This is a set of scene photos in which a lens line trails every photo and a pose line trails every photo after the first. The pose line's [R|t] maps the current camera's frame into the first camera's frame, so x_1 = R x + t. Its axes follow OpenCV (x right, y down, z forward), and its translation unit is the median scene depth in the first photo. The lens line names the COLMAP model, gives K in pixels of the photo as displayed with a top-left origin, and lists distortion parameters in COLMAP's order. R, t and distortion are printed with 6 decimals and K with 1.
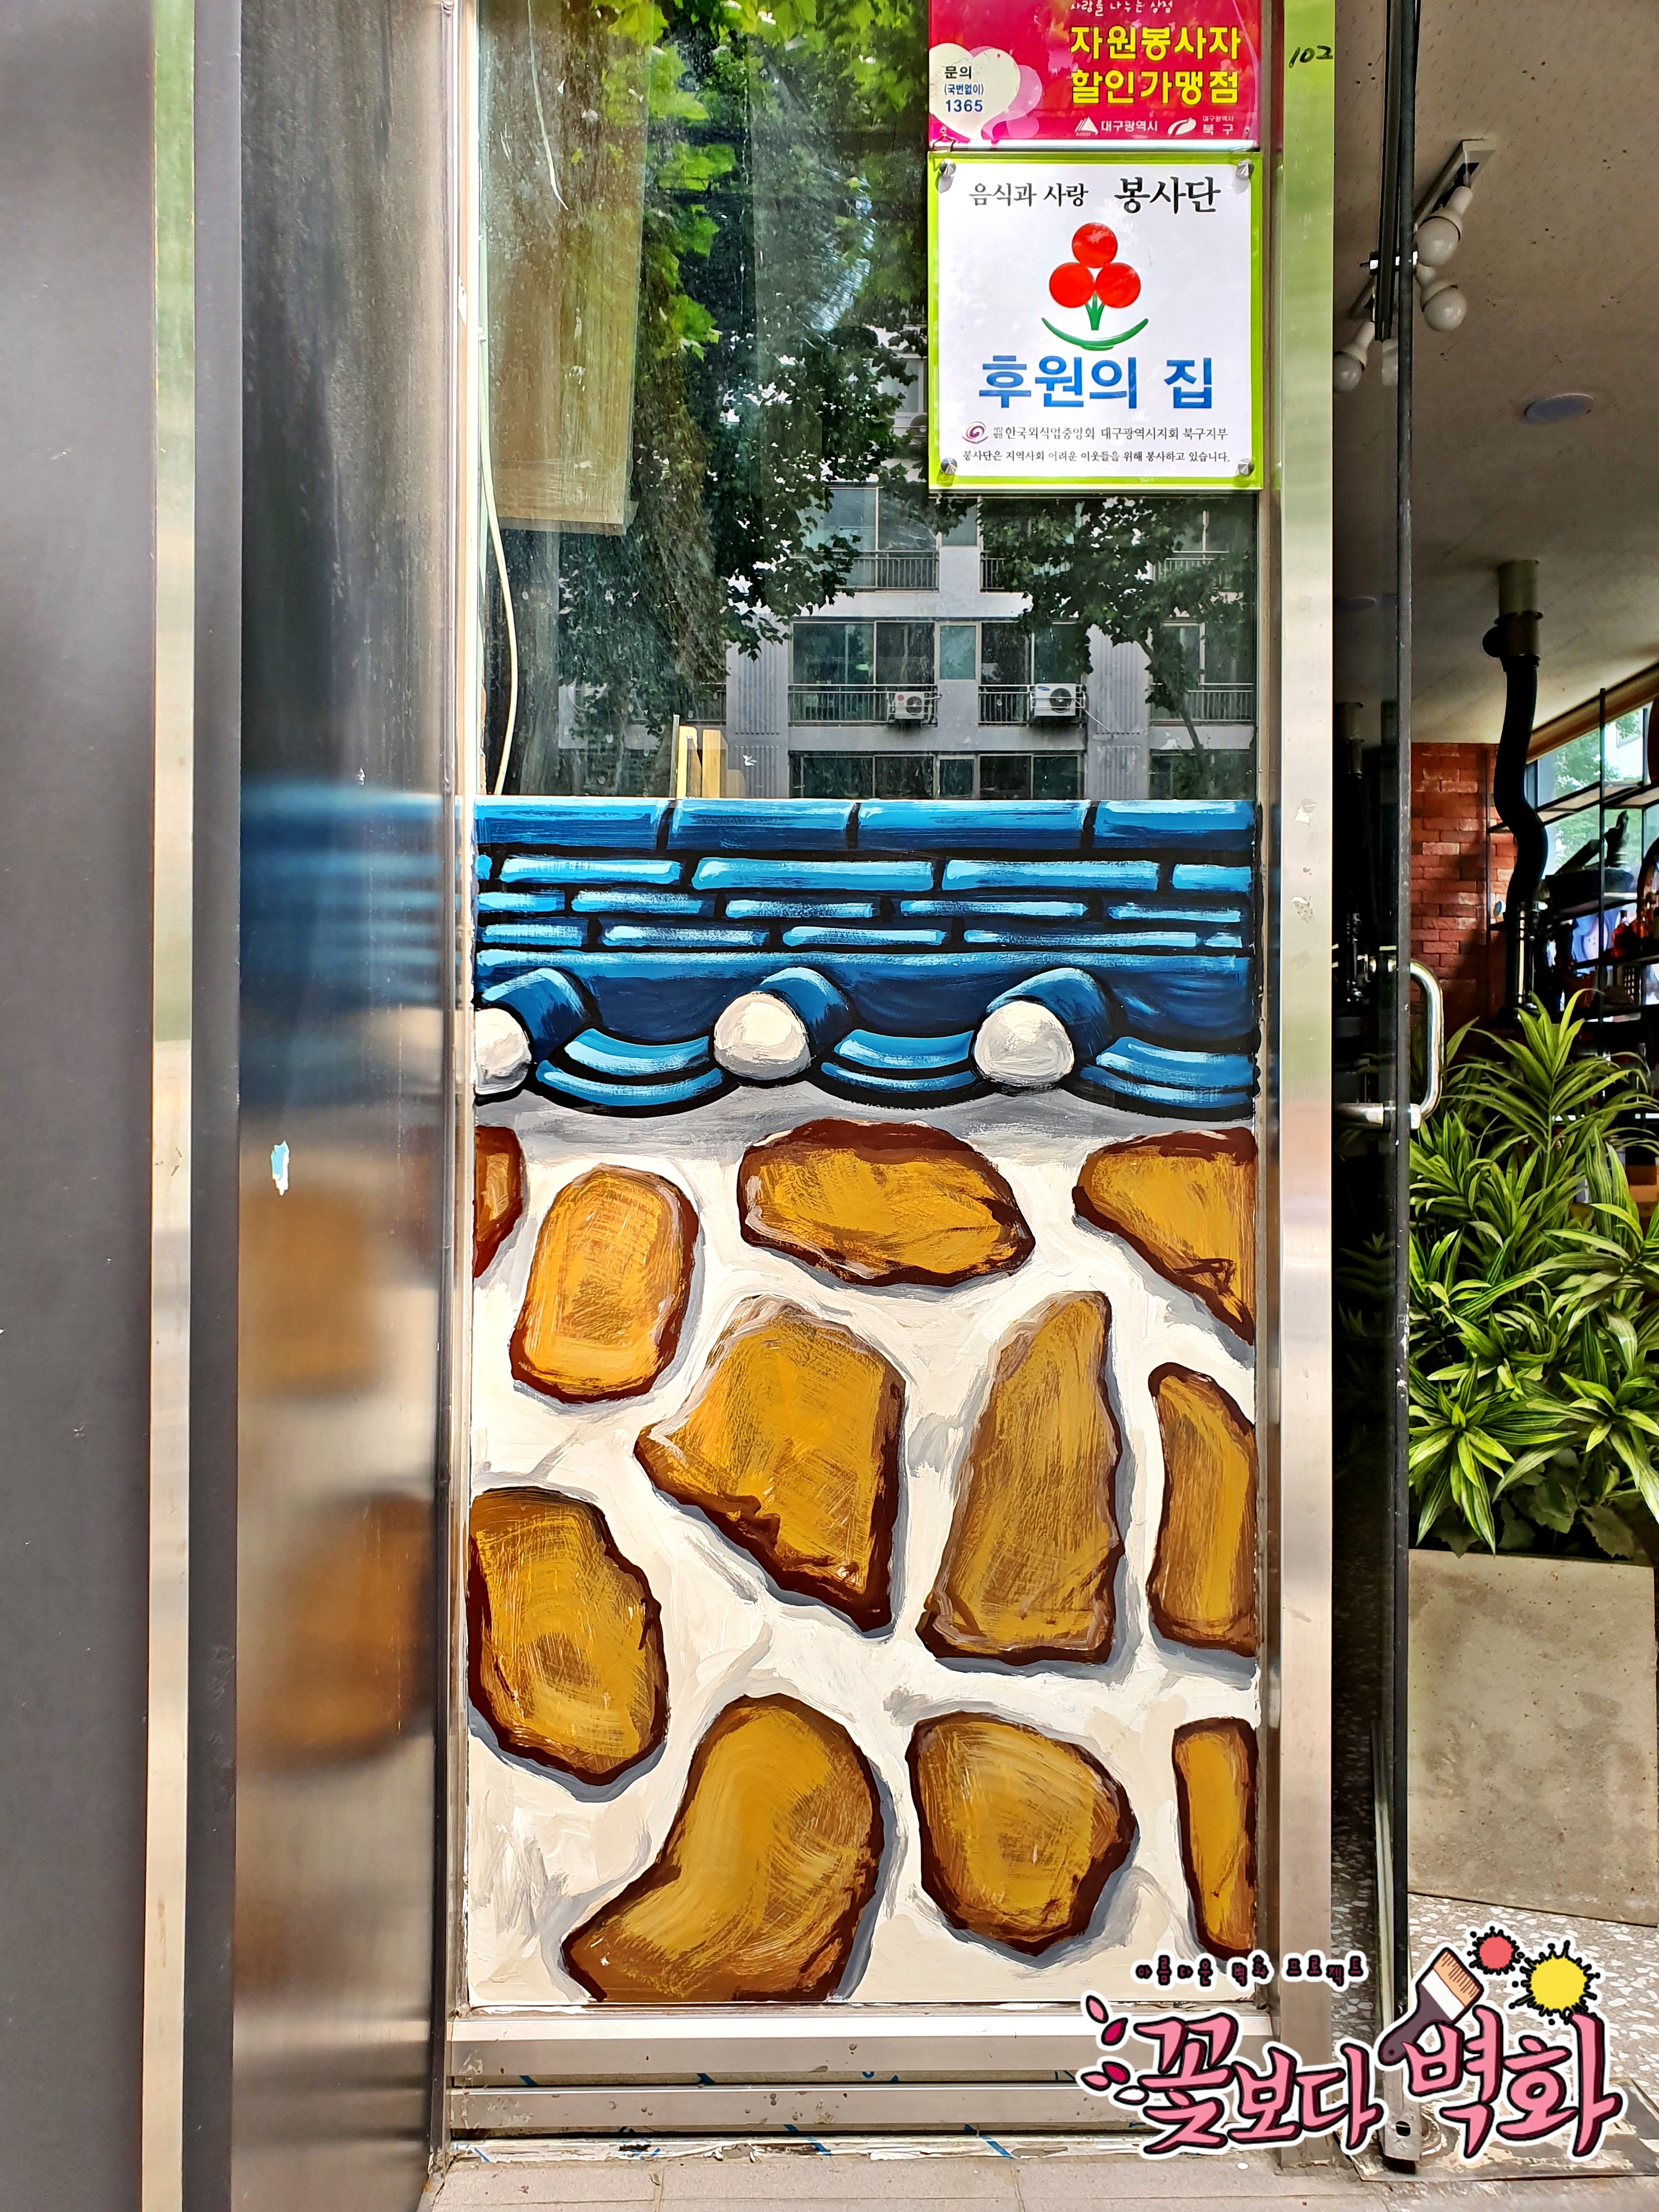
lens RADIAL K [[1681.3, 0, 837.6], [0, 1681.3, 1107.6], [0, 0, 1]] dist [0.090067, -0.129484]
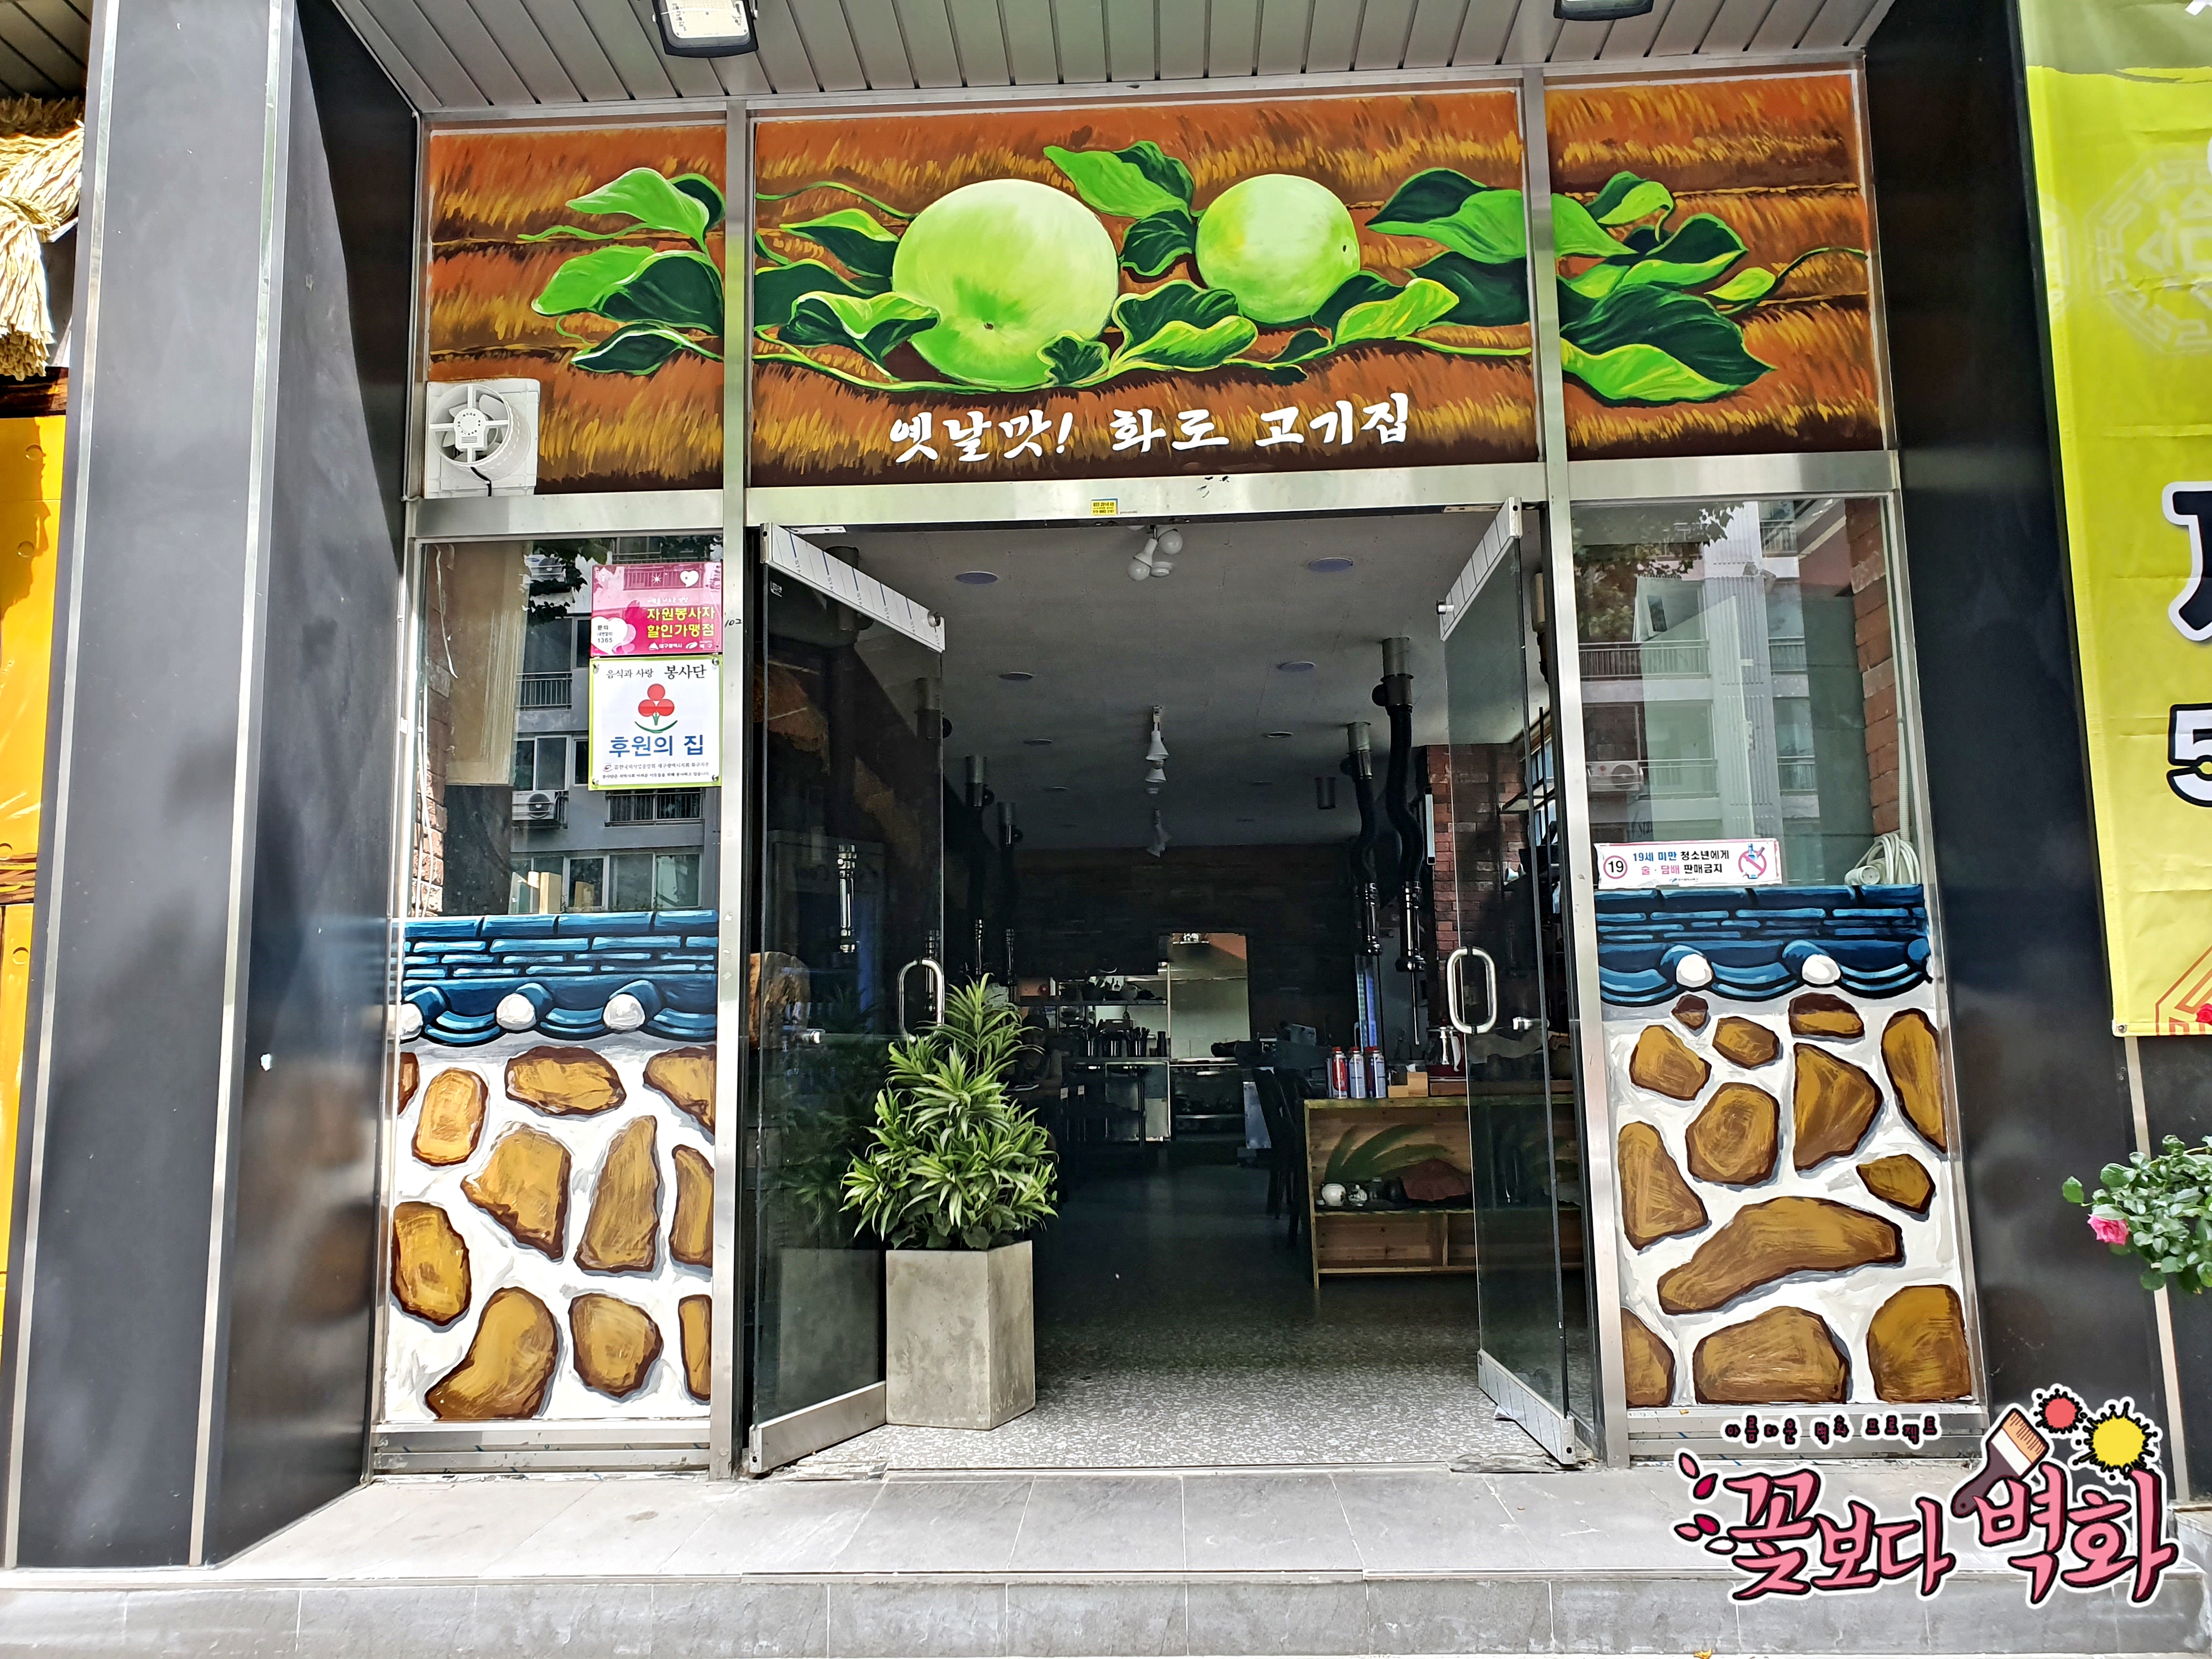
lens RADIAL K [[1684.2, 0, 1078.5], [0, 1684.2, 825.7], [0, 0, 1]] dist [0.047049, -0.086538]
pose [[0.997630, -0.031392, -0.061222, 0.922576], [0.023008, 0.990831, -0.133134, 0.034920], [0.064840, 0.131410, 0.989205, -1.402795]]
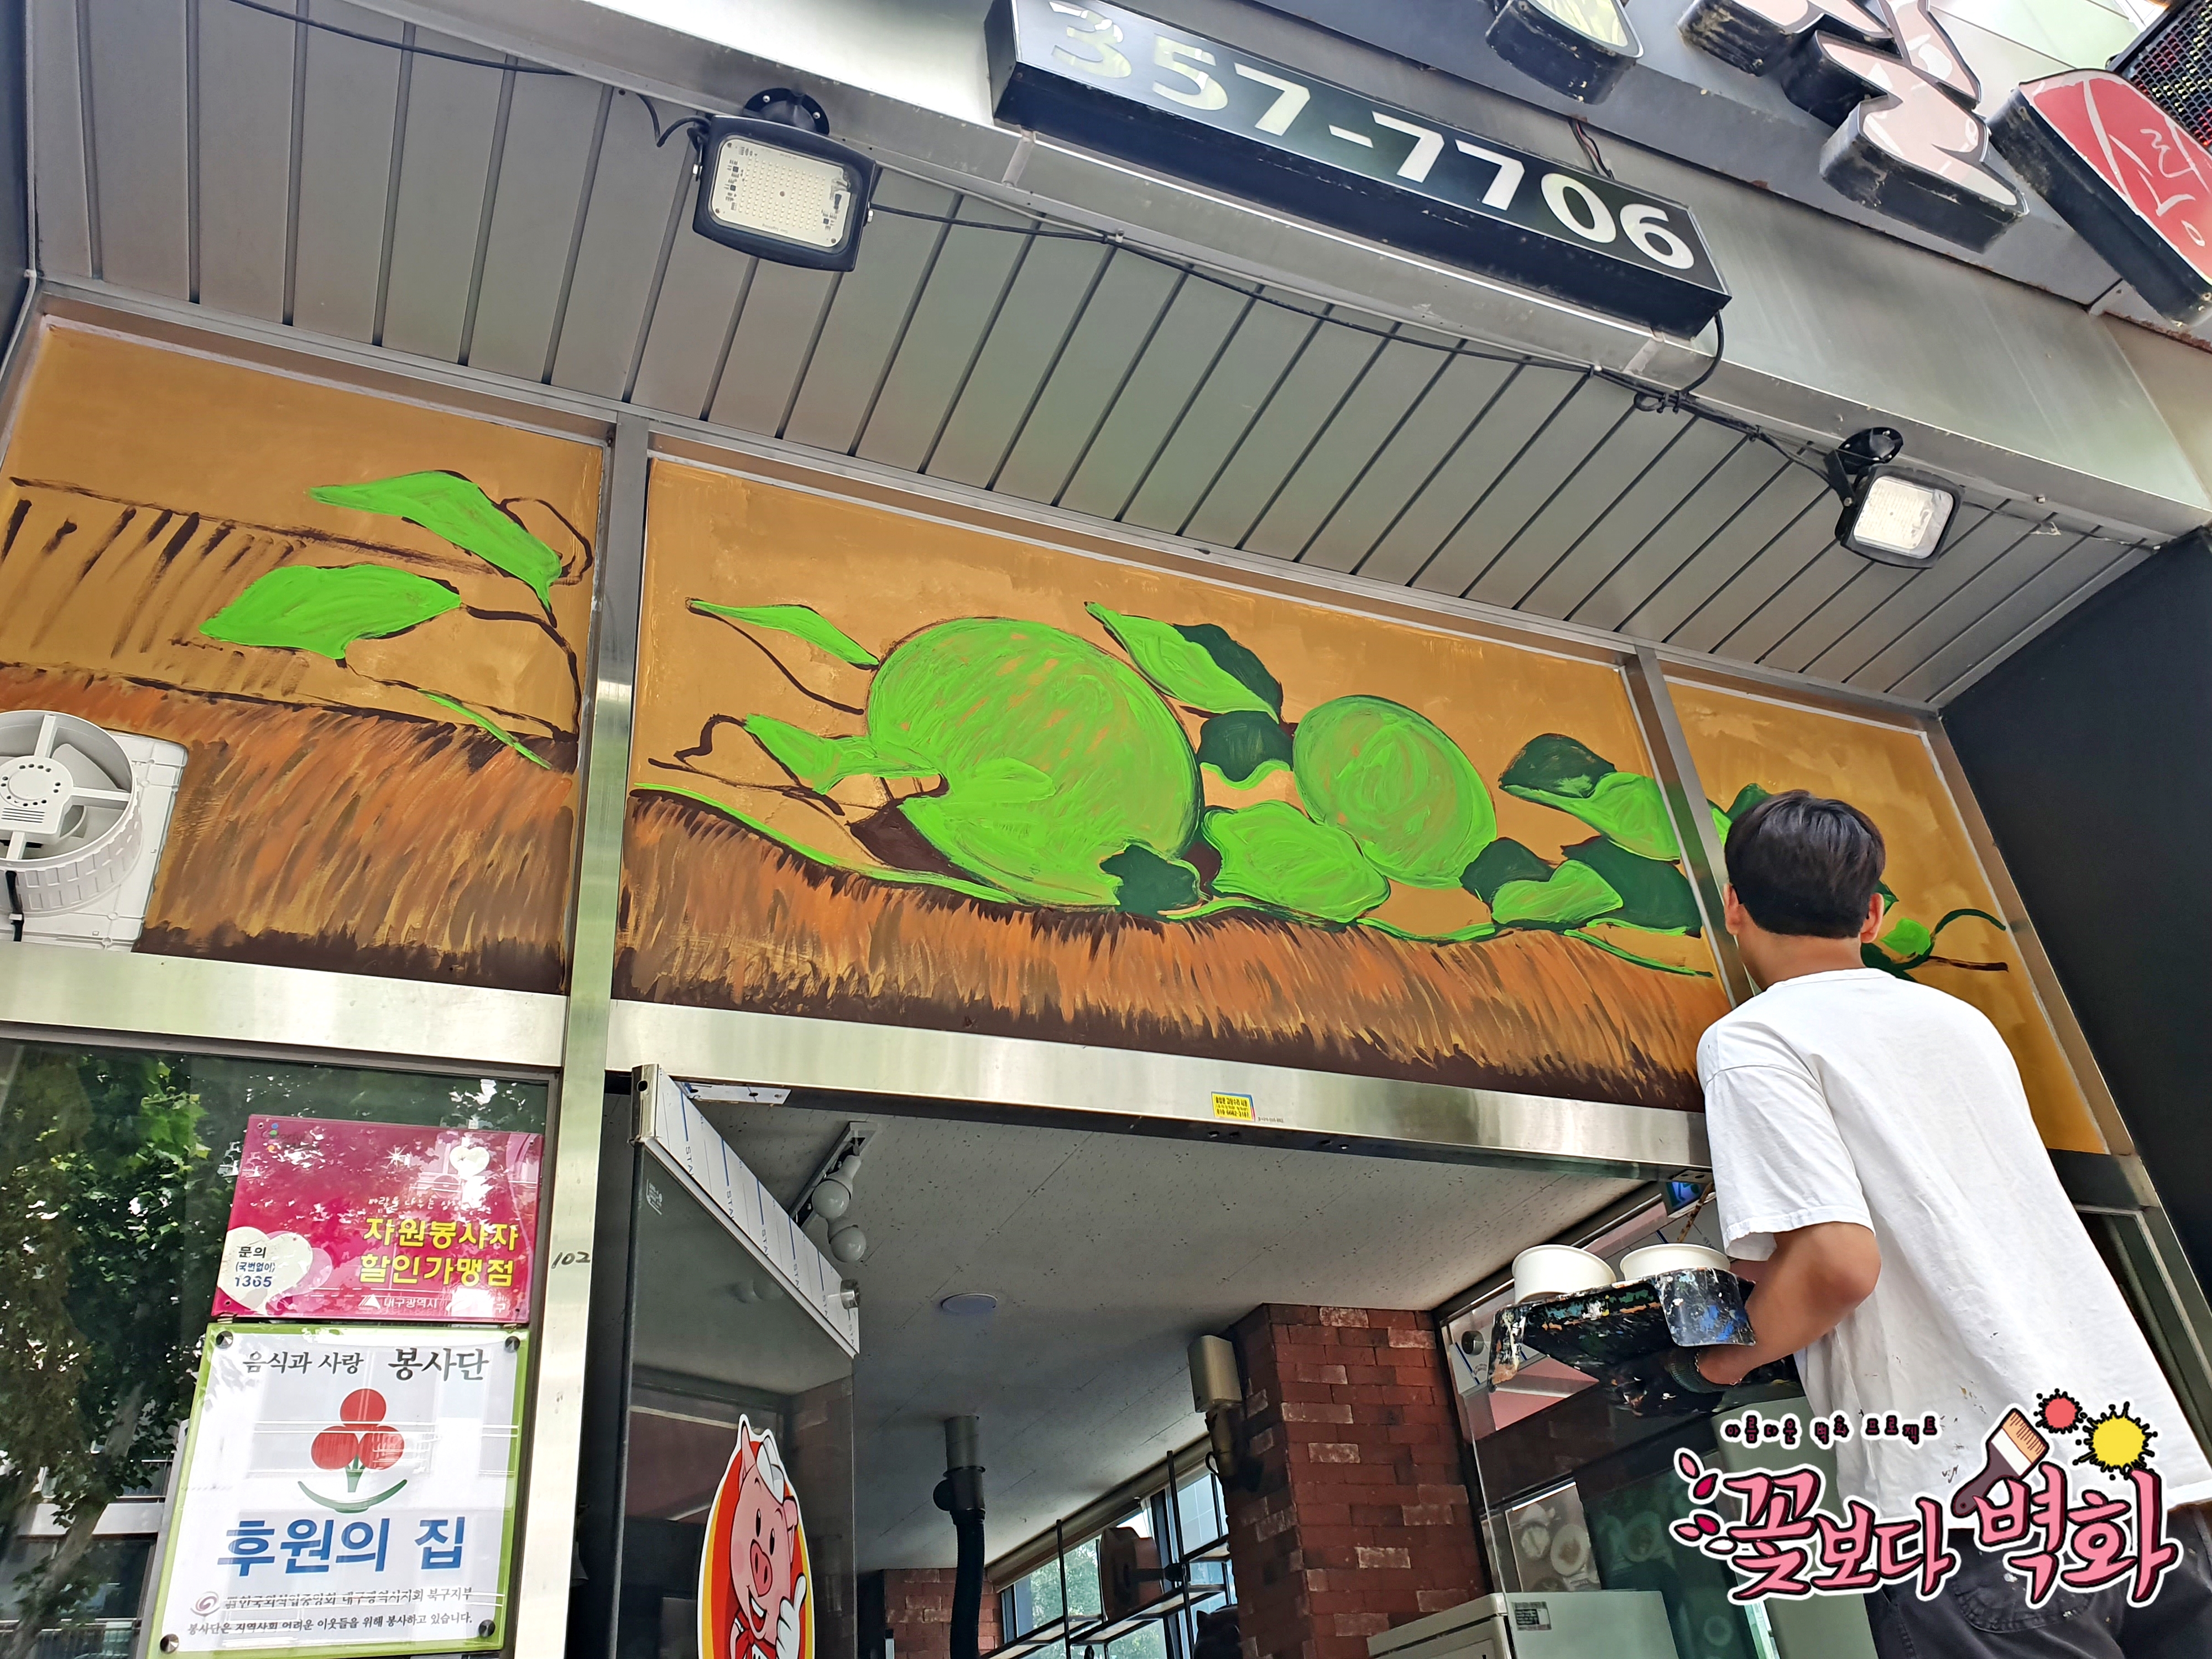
lens RADIAL K [[1724.9, 0, 1092.3], [0, 1724.9, 793.2], [0, 0, 1]] dist [0.006355, 0.010786]
pose [[0.922996, 0.135405, 0.360201, 0.130015], [0.090016, 0.834103, -0.544214, -0.191661], [-0.374134, 0.534731, 0.757685, -0.224315]]
